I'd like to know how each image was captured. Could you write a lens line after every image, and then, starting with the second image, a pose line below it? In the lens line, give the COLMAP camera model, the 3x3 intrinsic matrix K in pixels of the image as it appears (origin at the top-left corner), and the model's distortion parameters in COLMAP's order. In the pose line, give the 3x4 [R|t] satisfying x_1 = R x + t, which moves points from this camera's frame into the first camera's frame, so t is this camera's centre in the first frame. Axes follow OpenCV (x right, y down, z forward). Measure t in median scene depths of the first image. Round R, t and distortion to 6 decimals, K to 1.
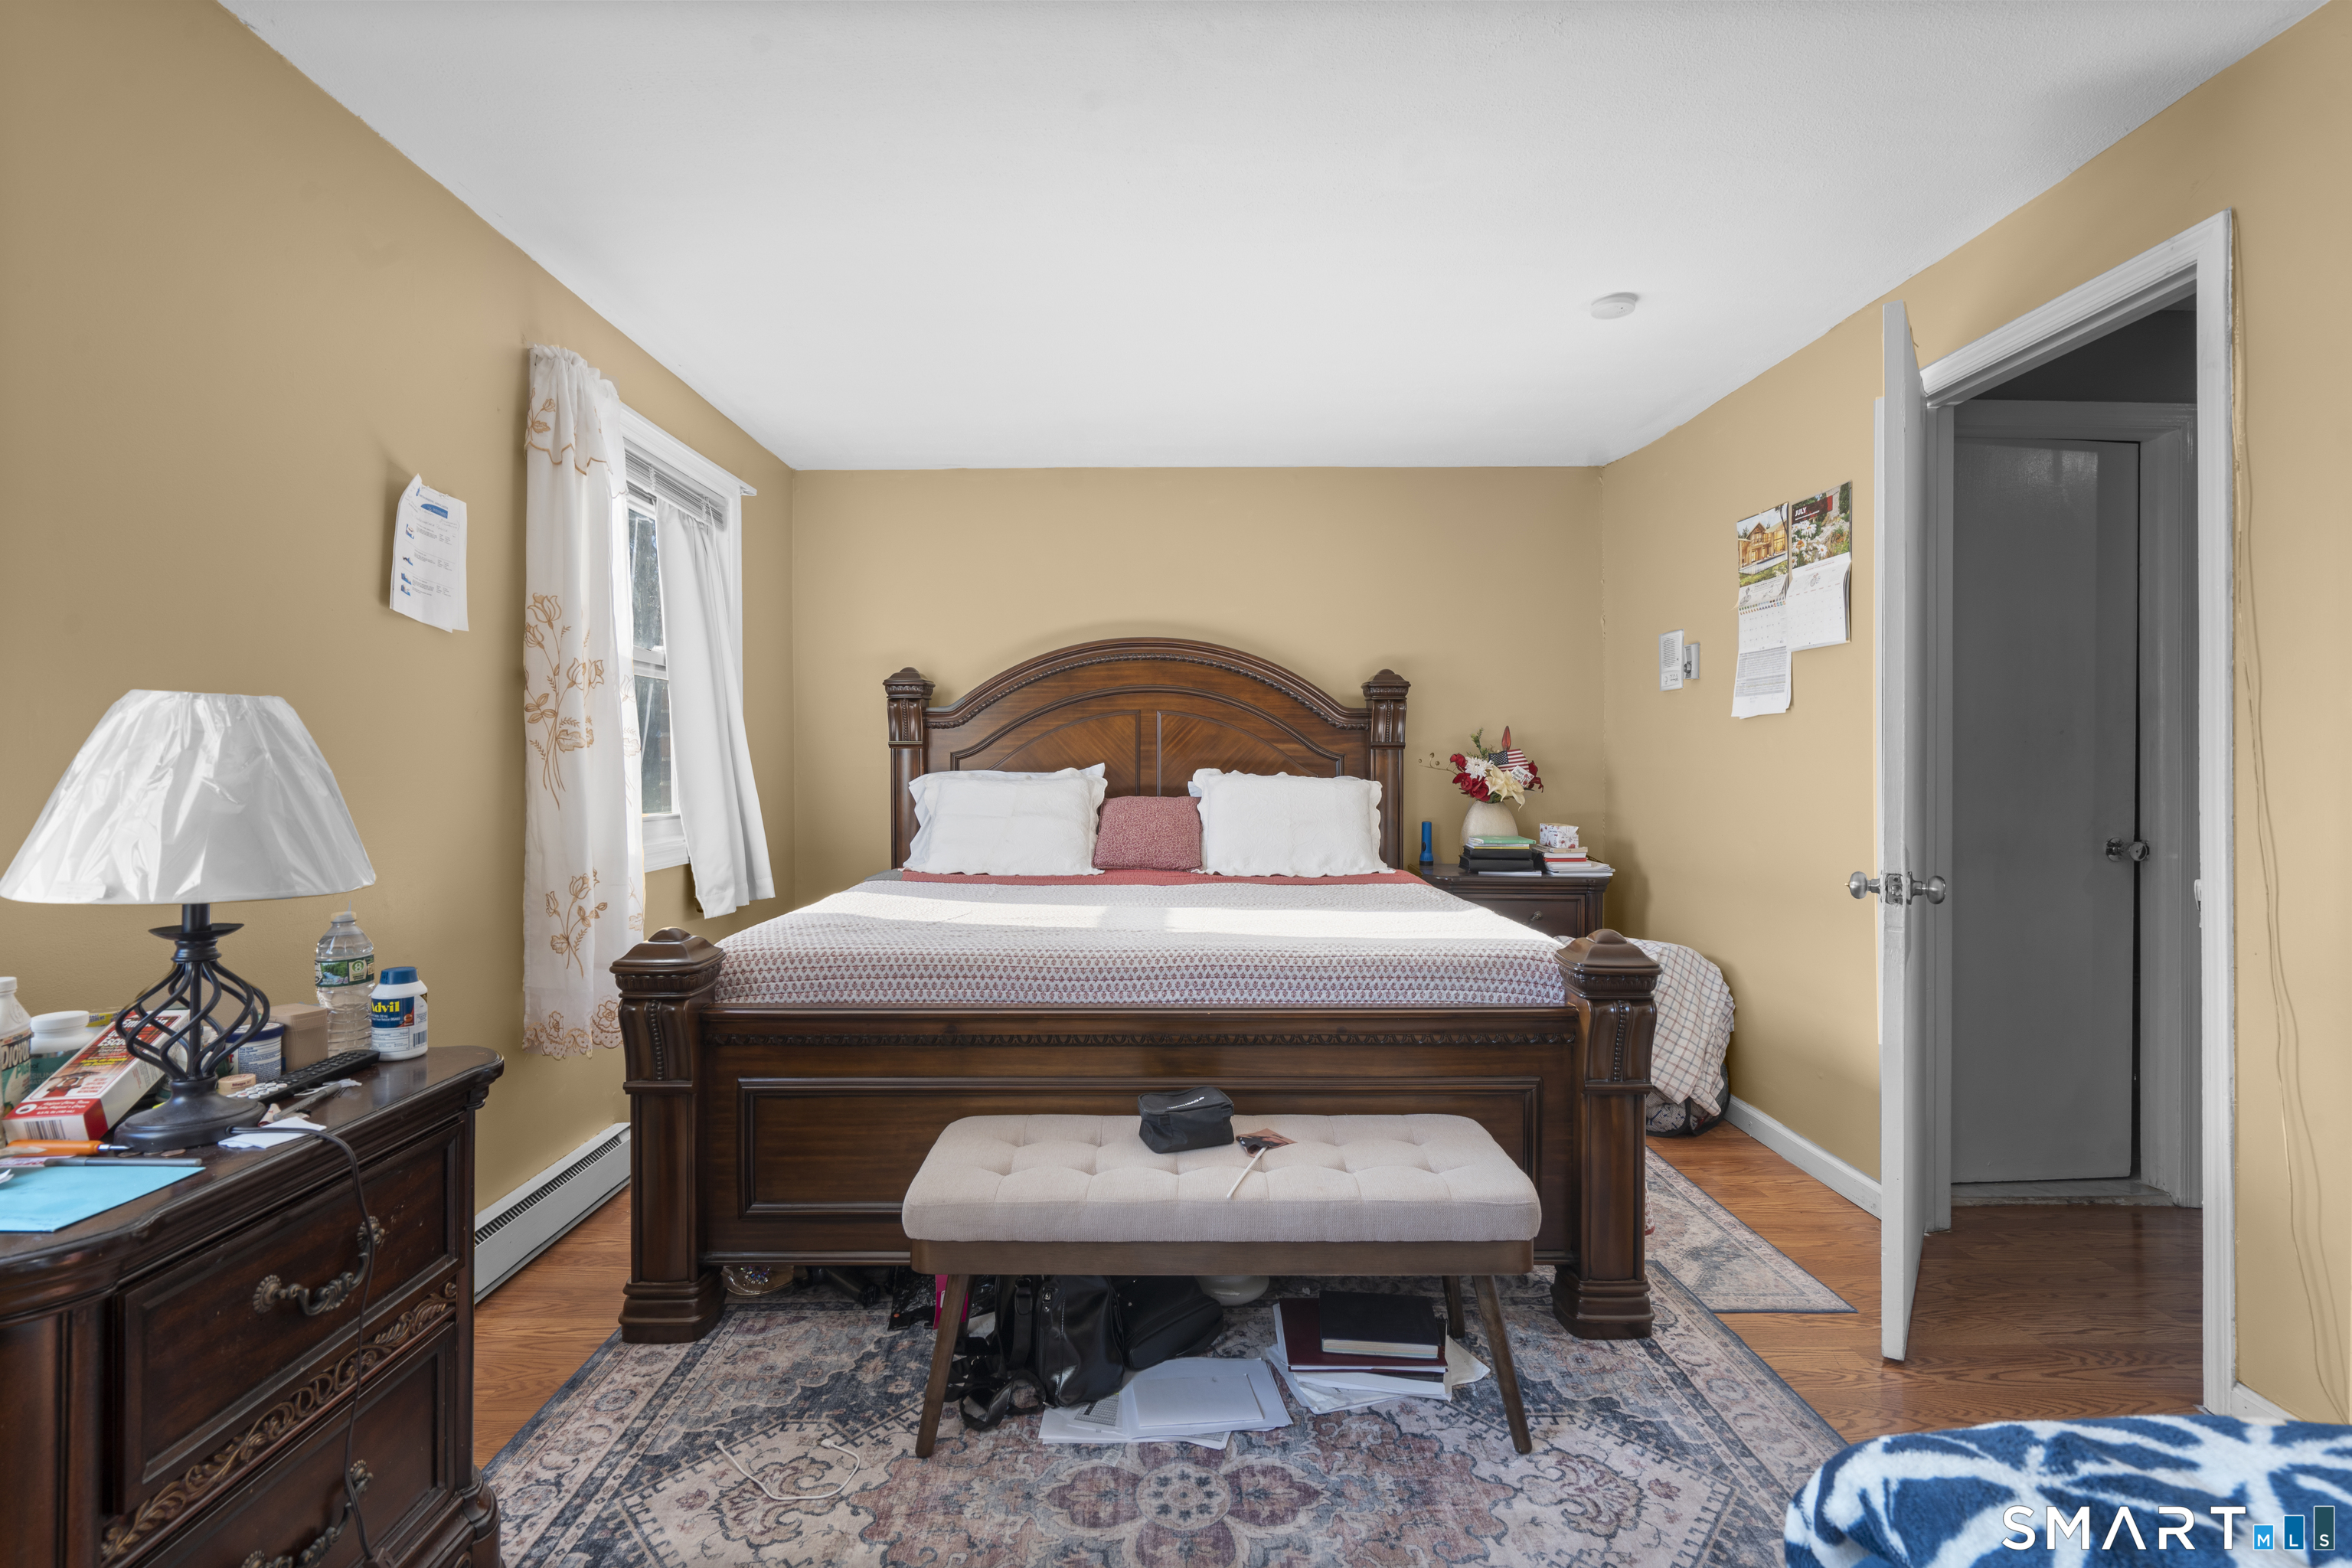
lens RADIAL K [[1107.3, 0, 1179.0], [0, 1107.3, 771.0], [0, 0, 1]] dist [0.001271, 0.001677]
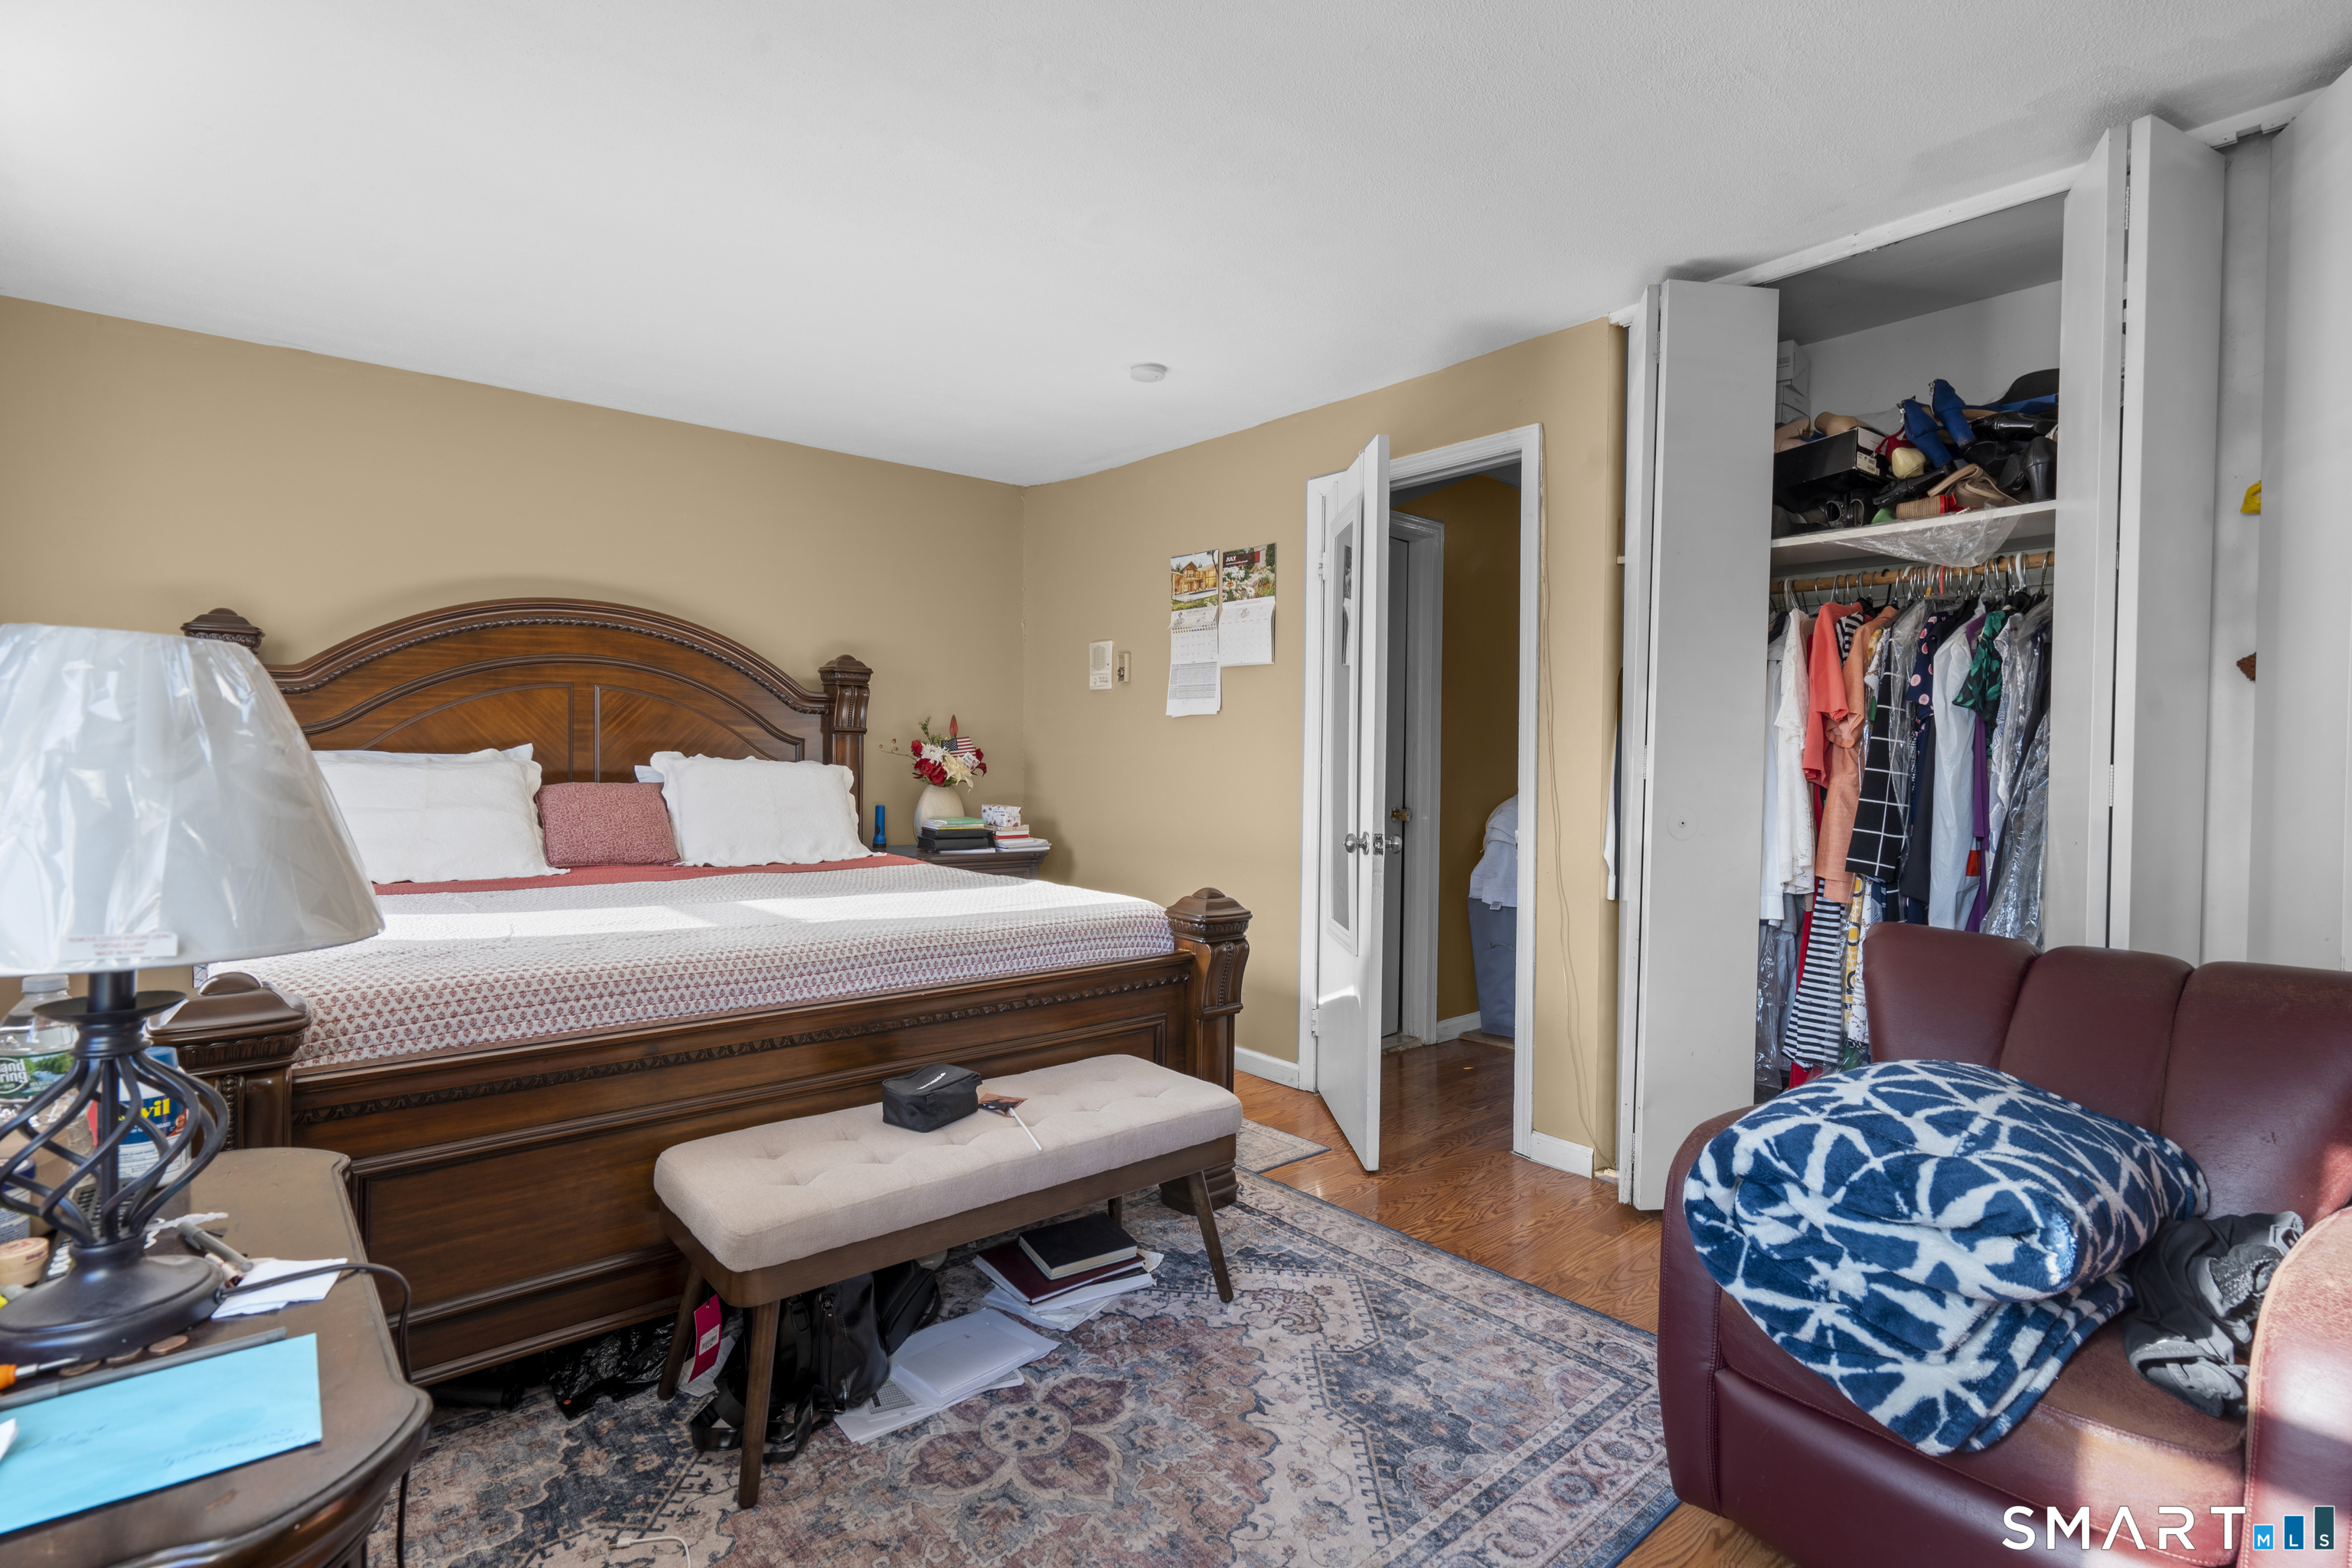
lens RADIAL K [[1107.3, 0, 1179.0], [0, 1107.3, 771.0], [0, 0, 1]] dist [0.001271, 0.001677]
pose [[0.767025, -0.000221, 0.641618, -0.419272], [-0.009844, 0.999878, 0.012113, -0.002550], [-0.641542, -0.015607, 0.766929, 0.060538]]
